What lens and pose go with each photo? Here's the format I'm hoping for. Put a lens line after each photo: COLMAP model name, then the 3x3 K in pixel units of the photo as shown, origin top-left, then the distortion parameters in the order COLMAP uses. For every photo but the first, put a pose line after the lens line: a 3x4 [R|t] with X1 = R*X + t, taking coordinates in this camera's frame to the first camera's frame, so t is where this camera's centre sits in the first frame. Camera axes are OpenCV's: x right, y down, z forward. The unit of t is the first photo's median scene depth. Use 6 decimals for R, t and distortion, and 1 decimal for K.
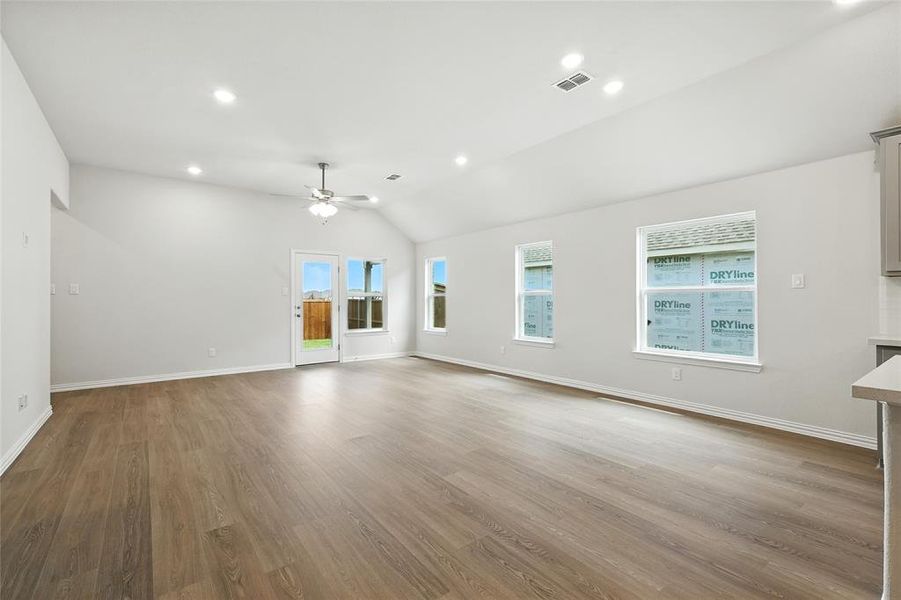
lens RADIAL K [[399.8, 0, 450.5], [0, 399.8, 300.0], [0, 0, 1]] dist [0.005827, 0.000062]
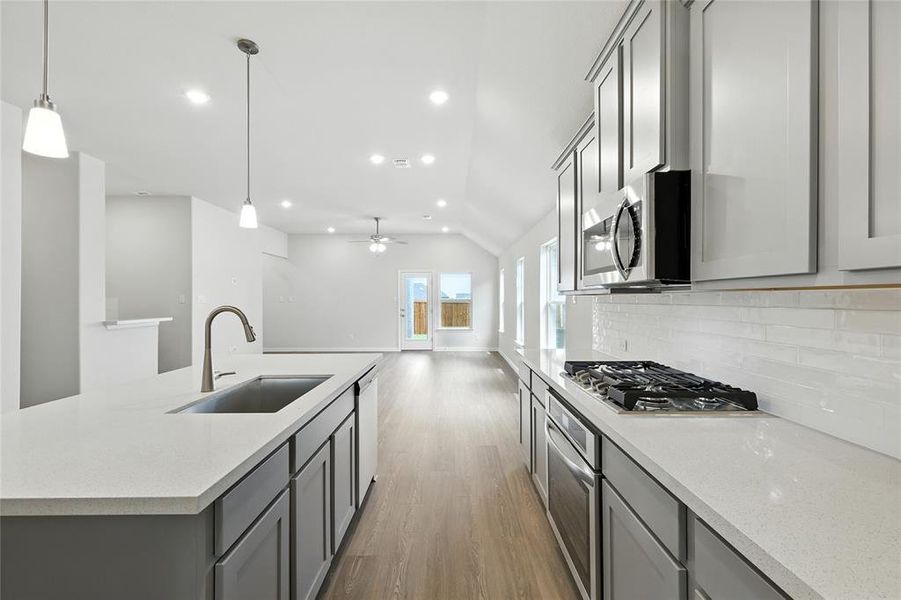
lens RADIAL K [[394.0, 0, 450.5], [0, 394.0, 300.0], [0, 0, 1]] dist [0.002554, 0.000316]
pose [[0.788462, 0.004318, -0.615068, 1.374448], [-0.003501, 0.999991, 0.002532, -0.046338], [0.615073, 0.000157, 0.788470, -0.035790]]
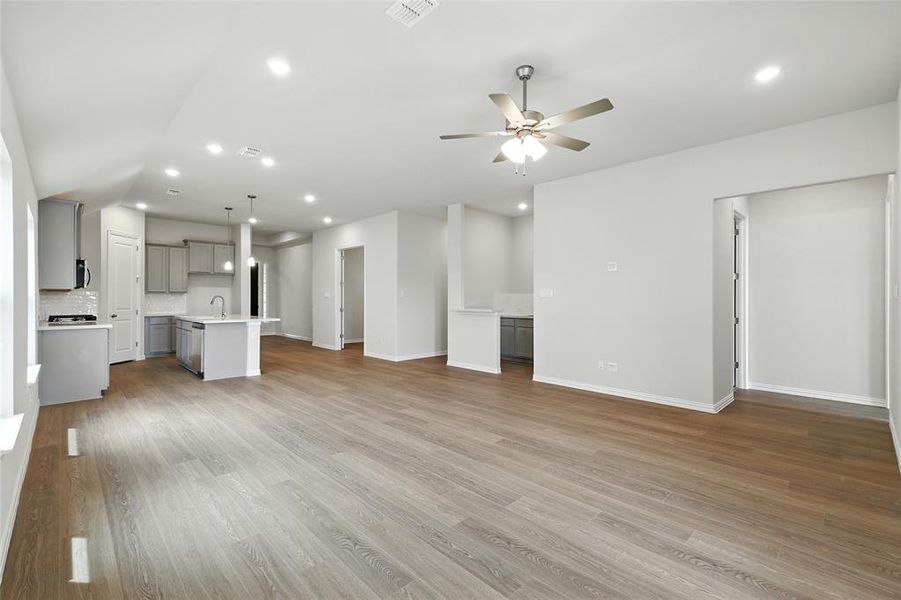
lens RADIAL K [[399.8, 0, 450.5], [0, 399.8, 300.0], [0, 0, 1]] dist [0.005827, 0.000062]
pose [[-0.993973, 0.001682, -0.109615, -0.261268], [0.000837, 0.999970, 0.007760, -0.028478], [0.109625, 0.007621, -0.993944, 2.573437]]
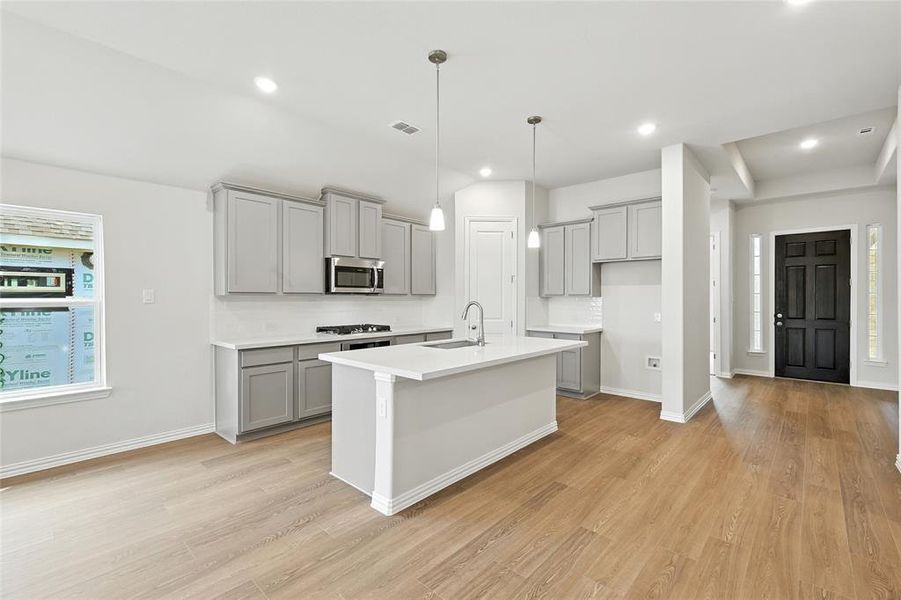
lens RADIAL K [[394.0, 0, 450.5], [0, 394.0, 300.0], [0, 0, 1]] dist [0.002554, 0.000316]
pose [[-0.171964, -0.001128, 0.985103, -0.281688], [0.001297, 0.999998, 0.001371, -0.043359], [-0.985102, 0.001514, -0.171962, 0.461644]]
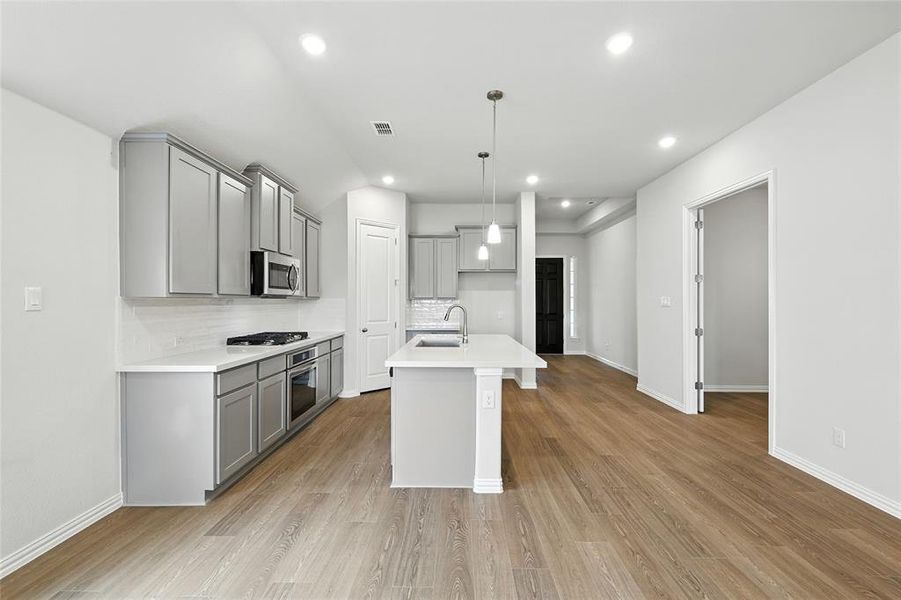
lens RADIAL K [[394.0, 0, 450.5], [0, 394.0, 300.0], [0, 0, 1]] dist [0.002554, 0.000316]
pose [[-0.779711, 0.004985, 0.626119, 0.026706], [0.003980, 0.999988, -0.003005, -0.046533], [-0.626127, 0.000149, -0.779721, 1.179871]]
